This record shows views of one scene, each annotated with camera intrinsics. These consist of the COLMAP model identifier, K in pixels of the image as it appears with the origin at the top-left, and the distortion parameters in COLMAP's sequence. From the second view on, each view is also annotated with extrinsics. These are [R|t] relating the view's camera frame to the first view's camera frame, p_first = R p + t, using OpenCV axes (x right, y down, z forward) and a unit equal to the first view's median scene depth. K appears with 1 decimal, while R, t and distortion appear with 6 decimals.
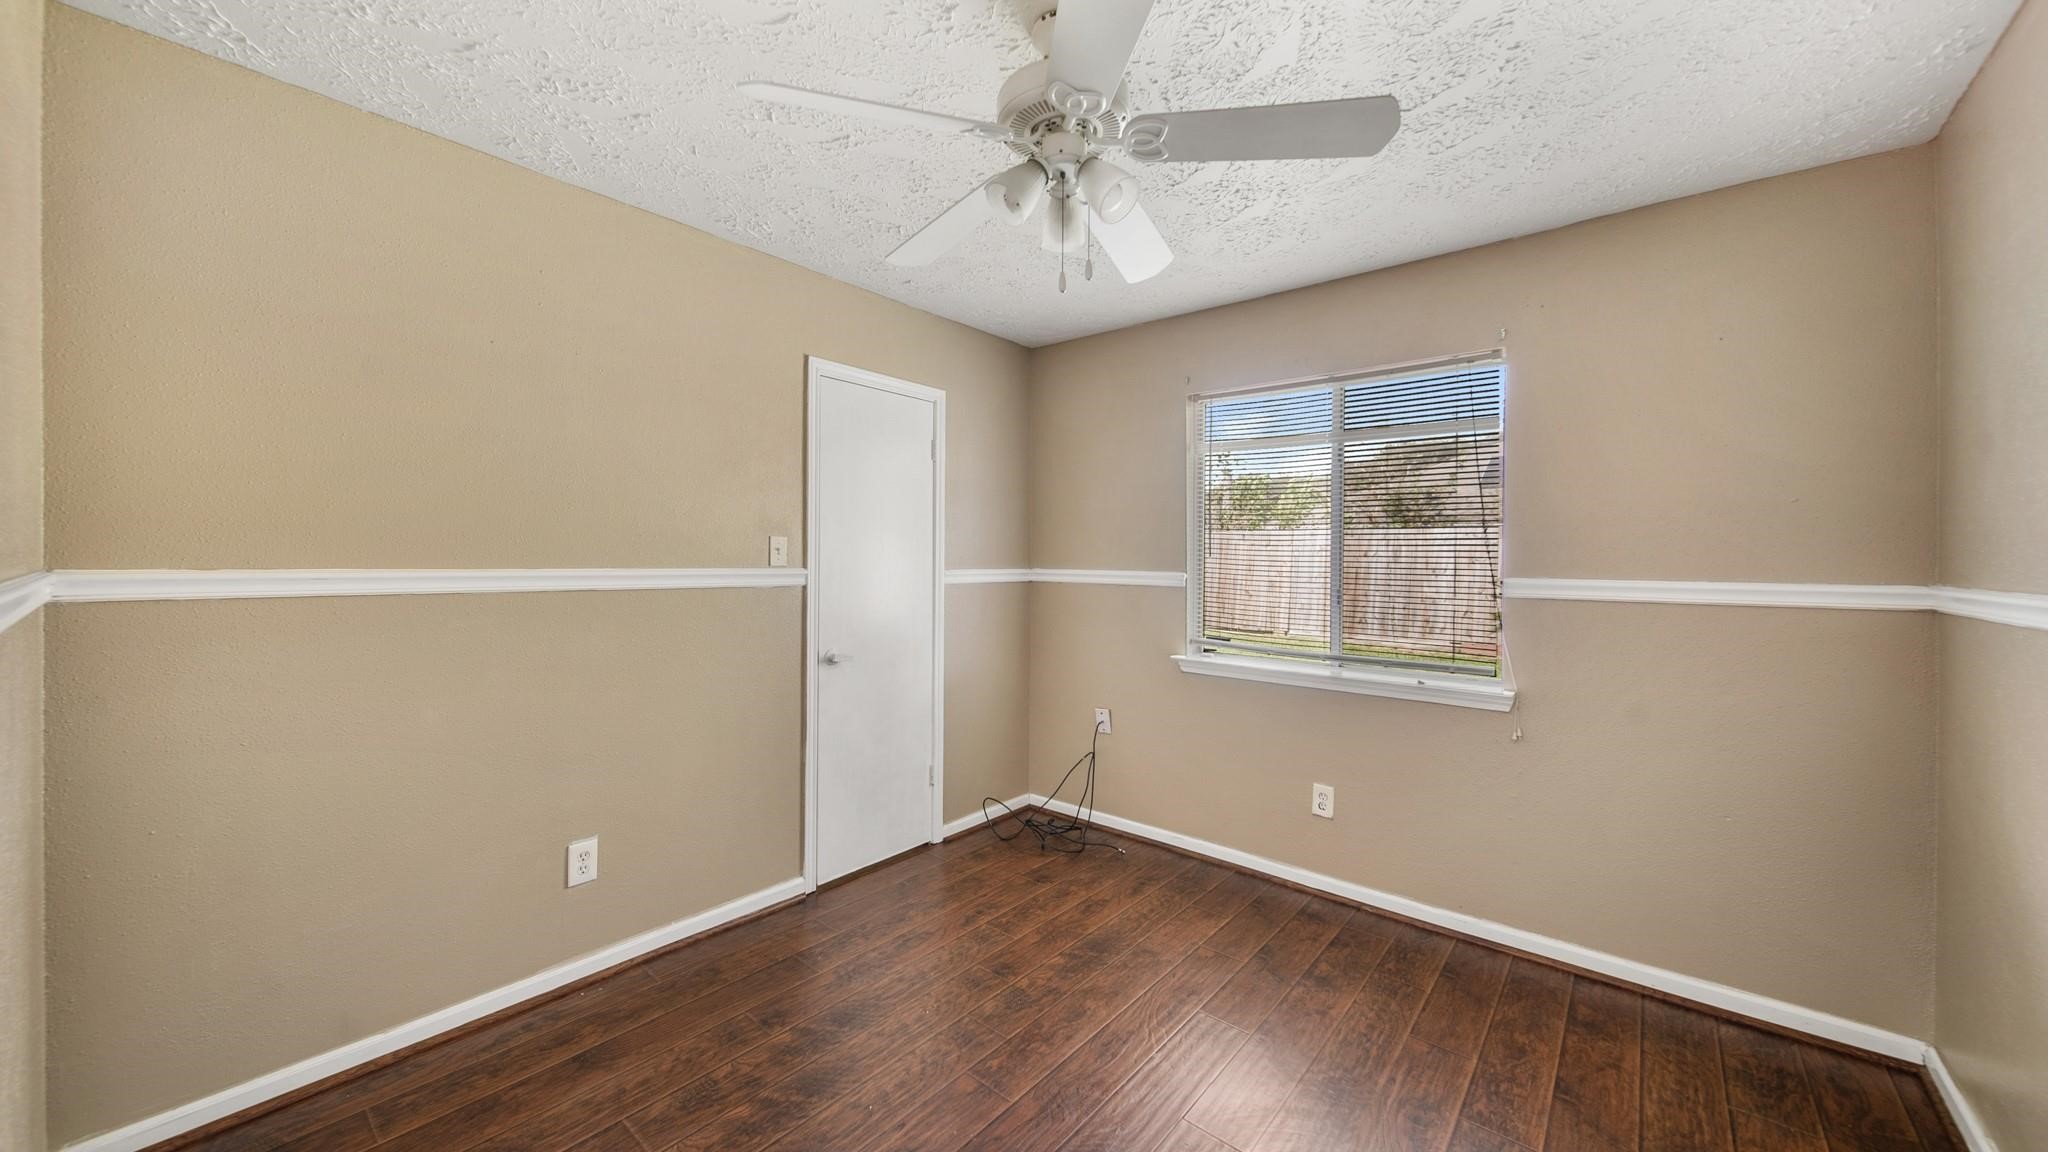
lens RADIAL K [[740.4, 0, 1013.5], [0, 740.4, 567.7], [0, 0, 1]] dist [0.009505, -0.000573]
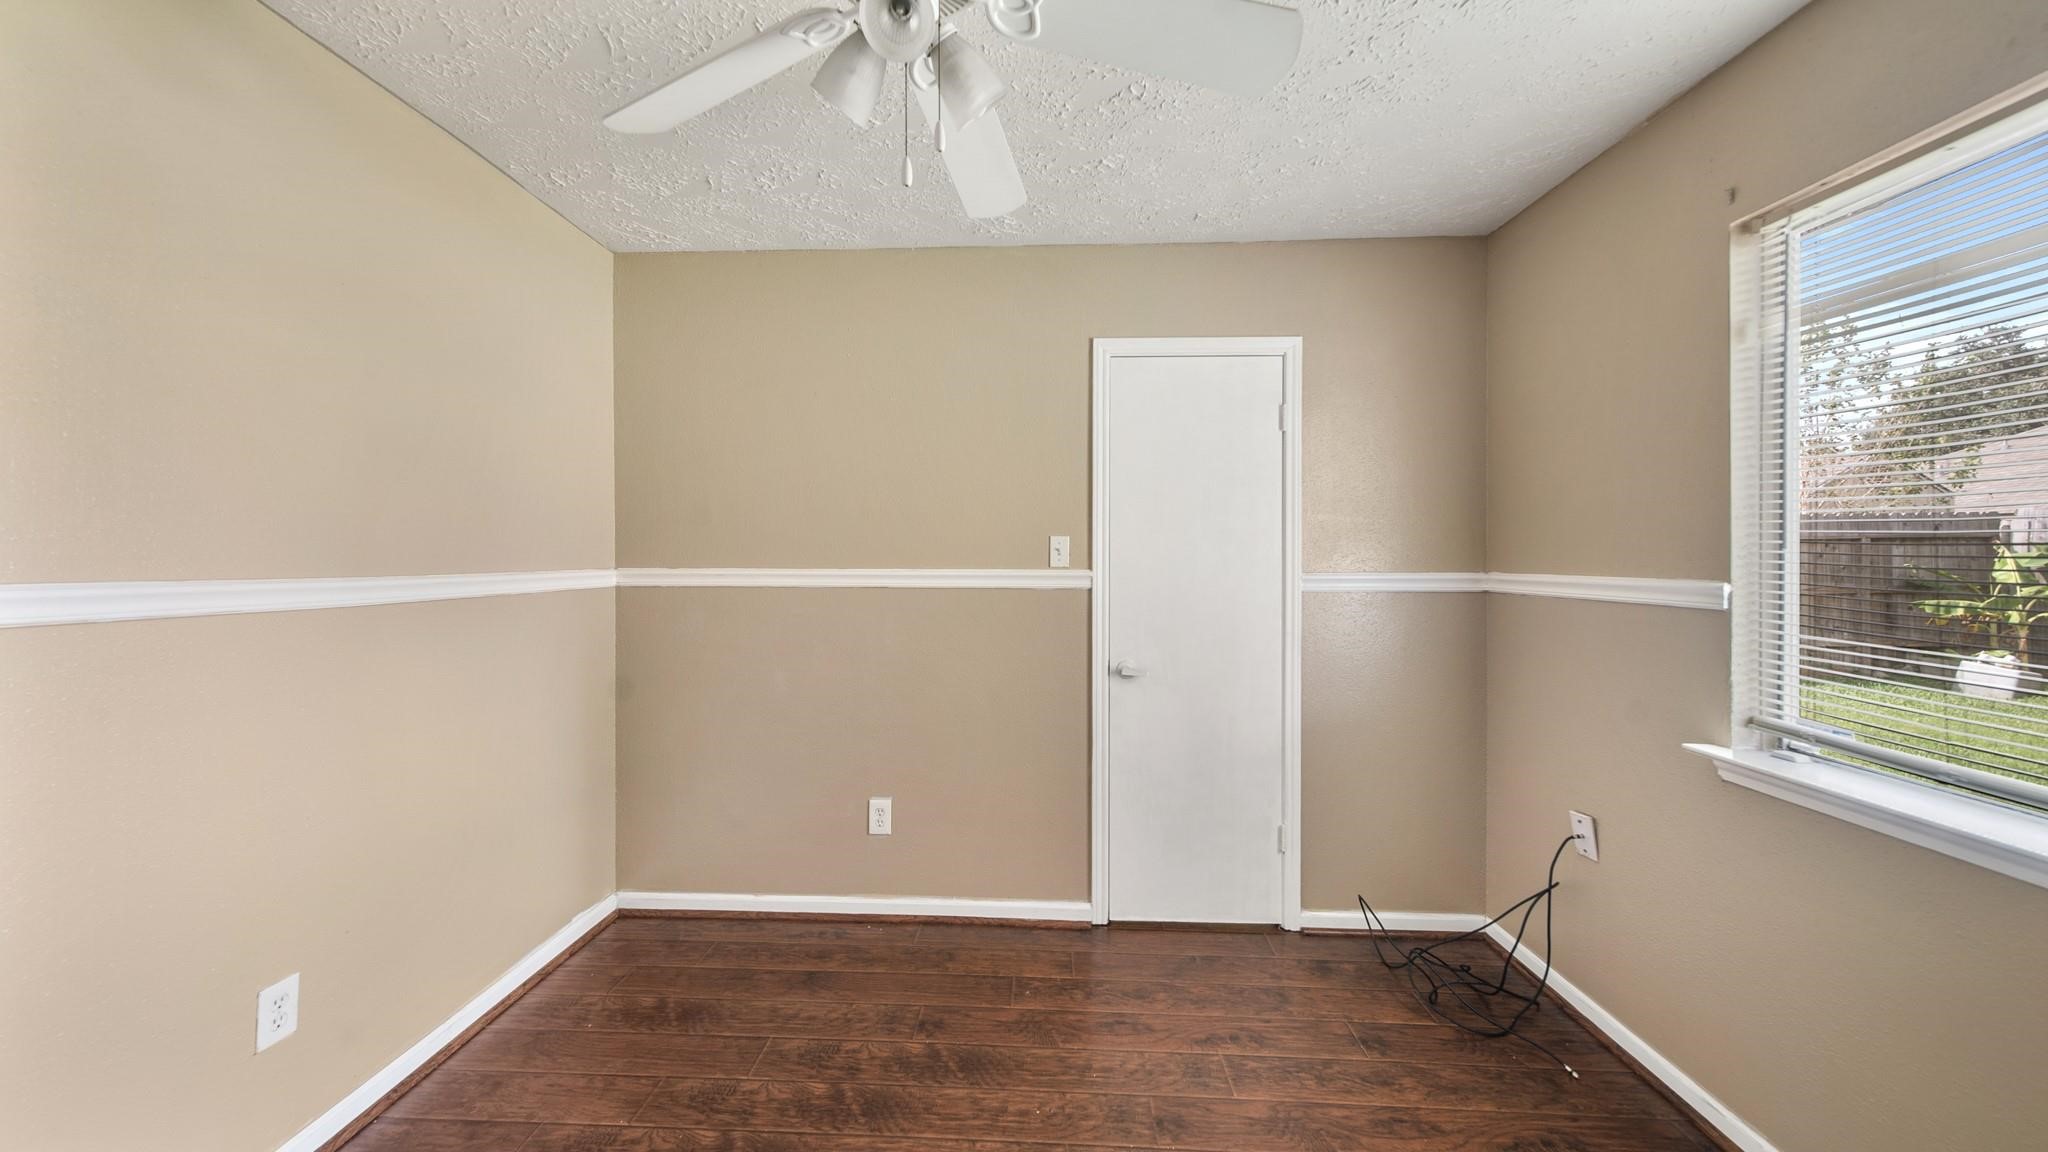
lens RADIAL K [[740.4, 0, 1014.7], [0, 740.4, 567.8], [0, 0, 1]] dist [0.009505, -0.000573]
pose [[0.607687, 0.001423, -0.794176, 0.395387], [-0.005399, 0.999983, -0.002340, 0.000870], [0.794158, 0.005710, 0.607684, 0.365226]]
